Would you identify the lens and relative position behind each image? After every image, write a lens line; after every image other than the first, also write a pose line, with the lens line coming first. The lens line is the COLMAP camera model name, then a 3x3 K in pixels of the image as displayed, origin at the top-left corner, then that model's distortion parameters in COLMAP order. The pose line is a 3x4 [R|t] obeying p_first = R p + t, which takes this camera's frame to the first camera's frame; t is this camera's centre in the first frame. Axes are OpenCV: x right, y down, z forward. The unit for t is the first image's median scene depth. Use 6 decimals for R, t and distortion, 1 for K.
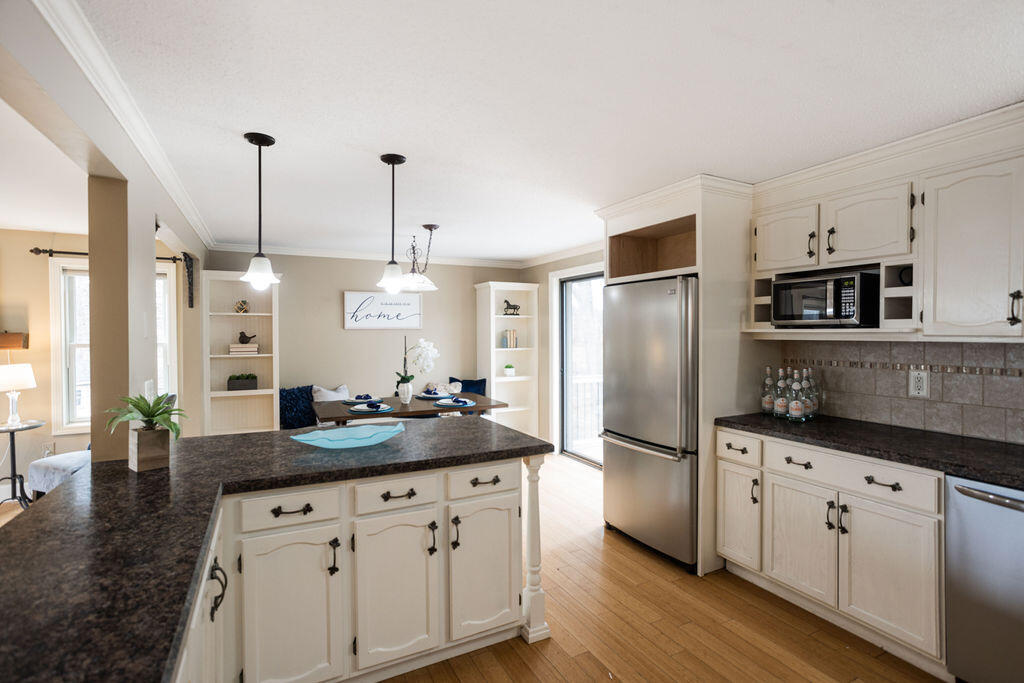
lens RADIAL K [[495.3, 0, 506.3], [0, 495.3, 336.5], [0, 0, 1]] dist [-0.027284, 0.017635]
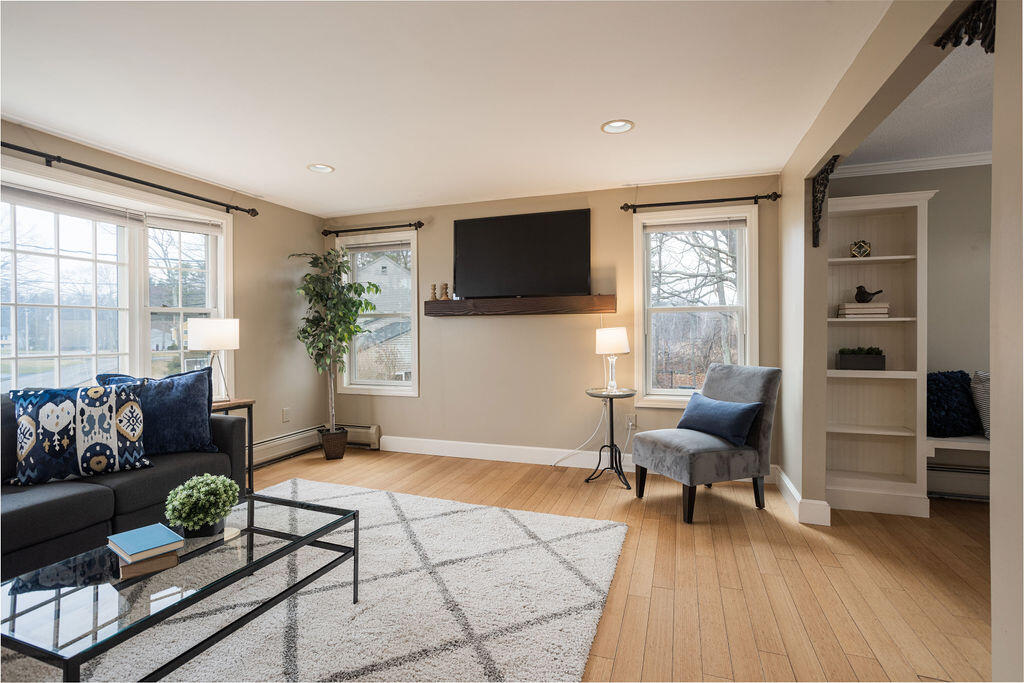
lens RADIAL K [[495.3, 0, 502.7], [0, 495.3, 333.1], [0, 0, 1]] dist [-0.027284, 0.017635]
pose [[0.684334, 0.002659, -0.729164, -0.634118], [-0.001351, 0.999996, 0.002379, 0.093611], [0.729167, -0.000643, 0.684335, 0.273645]]
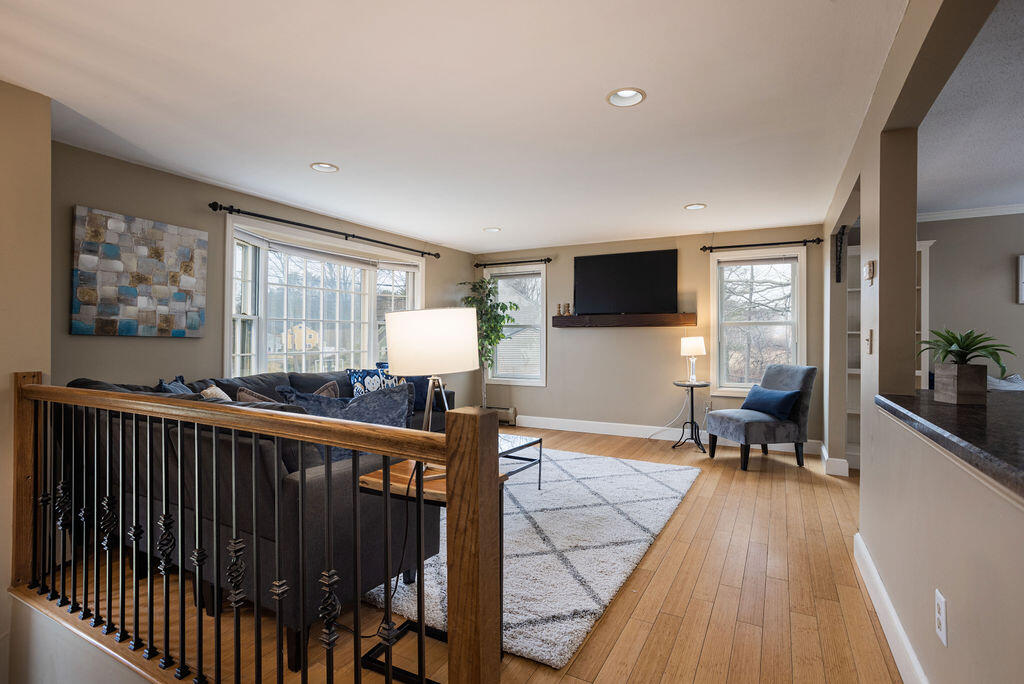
lens RADIAL K [[495.3, 0, 513.7], [0, 495.3, 335.9], [0, 0, 1]] dist [-0.027284, 0.017635]
pose [[0.569187, 0.002623, -0.822204, -0.271313], [-0.009989, 0.999943, -0.003726, 0.091385], [0.822147, 0.010334, 0.569181, -0.197095]]
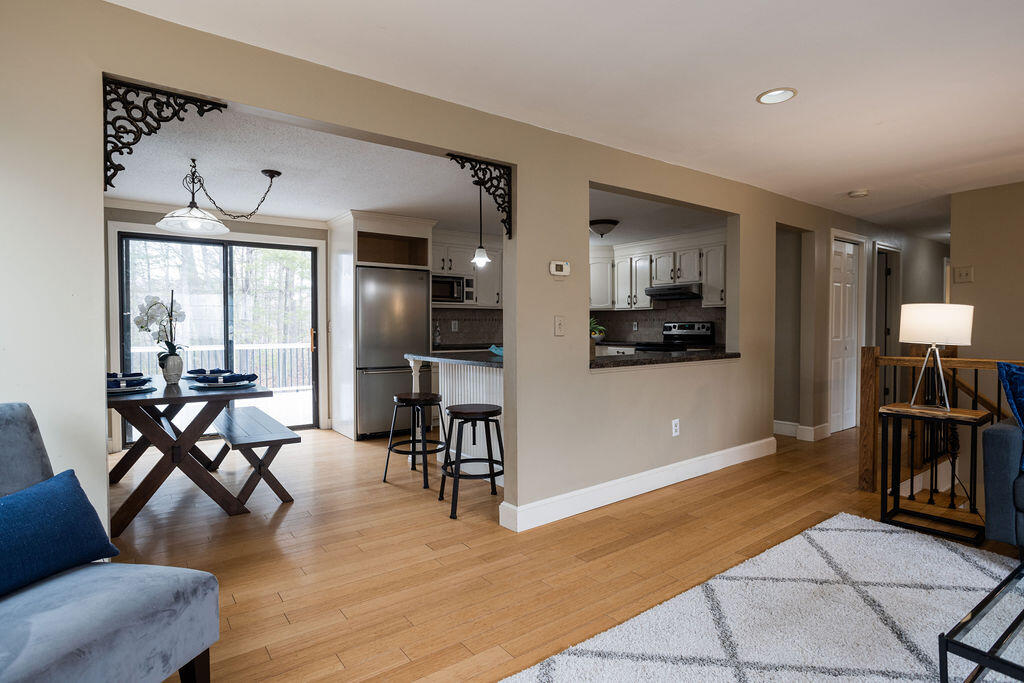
lens RADIAL K [[533.9, 0, 505.9], [0, 533.9, 336.2], [0, 0, 1]] dist [-0.028569, 0.008925]
pose [[-0.162090, -0.013838, 0.986679, -1.689099], [0.010113, 0.999826, 0.015683, 0.095336], [-0.986724, 0.012520, -0.161922, 1.047159]]
